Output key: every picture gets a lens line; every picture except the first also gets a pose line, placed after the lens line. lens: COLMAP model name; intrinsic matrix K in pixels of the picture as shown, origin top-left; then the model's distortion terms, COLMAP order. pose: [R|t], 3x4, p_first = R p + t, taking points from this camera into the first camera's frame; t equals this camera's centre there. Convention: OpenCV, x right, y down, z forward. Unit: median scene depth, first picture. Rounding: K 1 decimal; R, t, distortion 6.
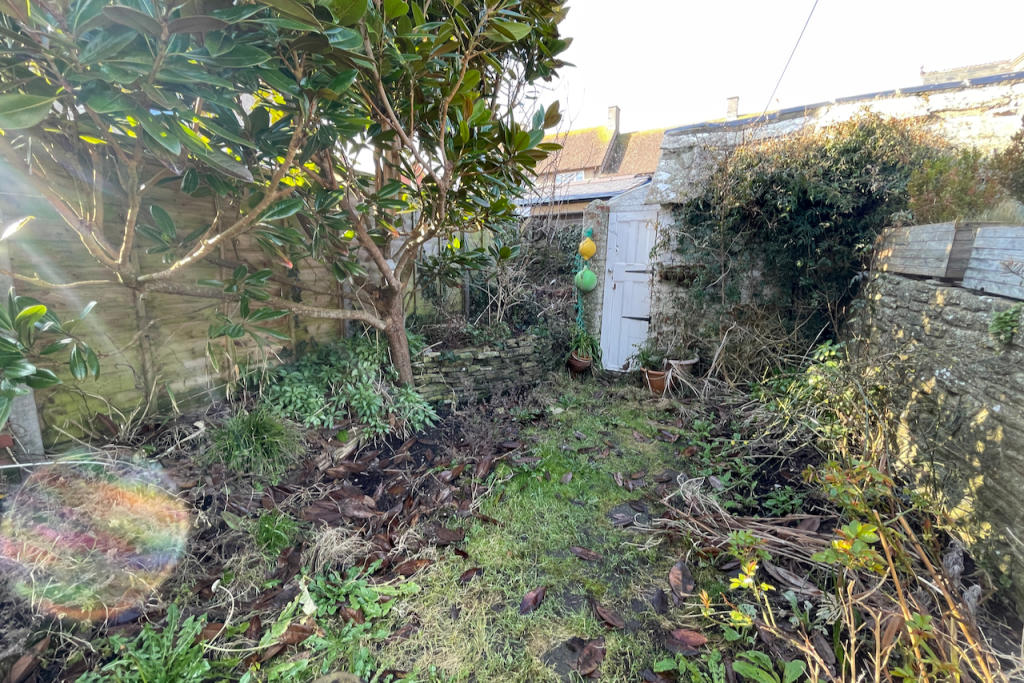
lens RADIAL K [[421.3, 0, 510.8], [0, 421.3, 342.0], [0, 0, 1]] dist [-0.001171, -0.000144]
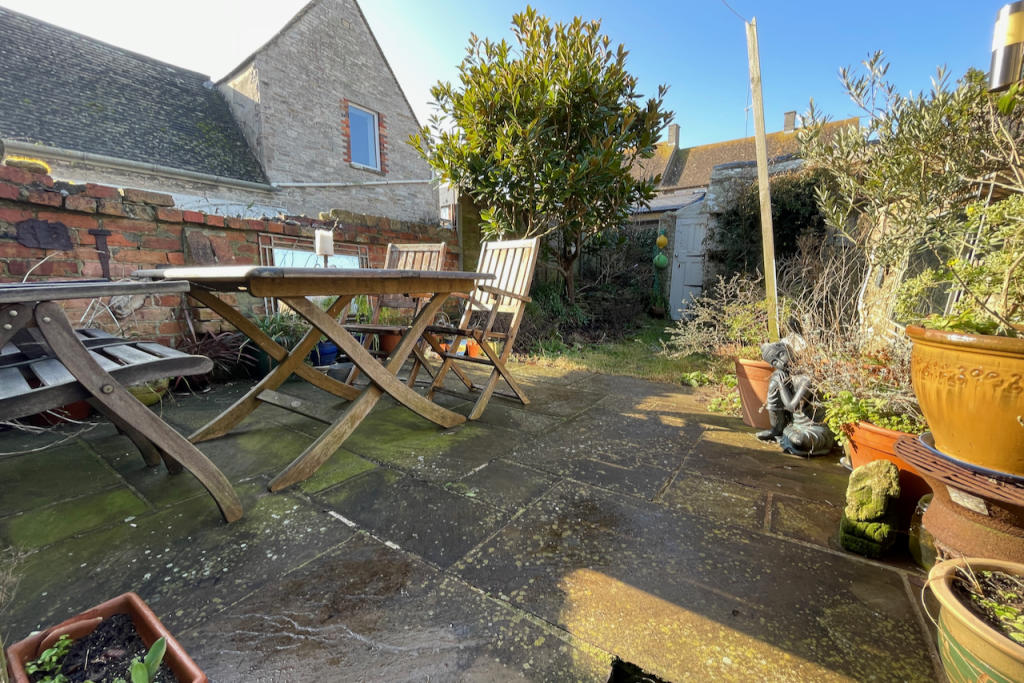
lens RADIAL K [[421.3, 0, 513.0], [0, 421.3, 340.3], [0, 0, 1]] dist [-0.001171, -0.000144]
pose [[0.993058, 0.016374, -0.116477, -0.191644], [-0.019773, 0.999410, -0.028085, 0.213784], [0.115949, 0.030193, 0.992796, -0.658836]]
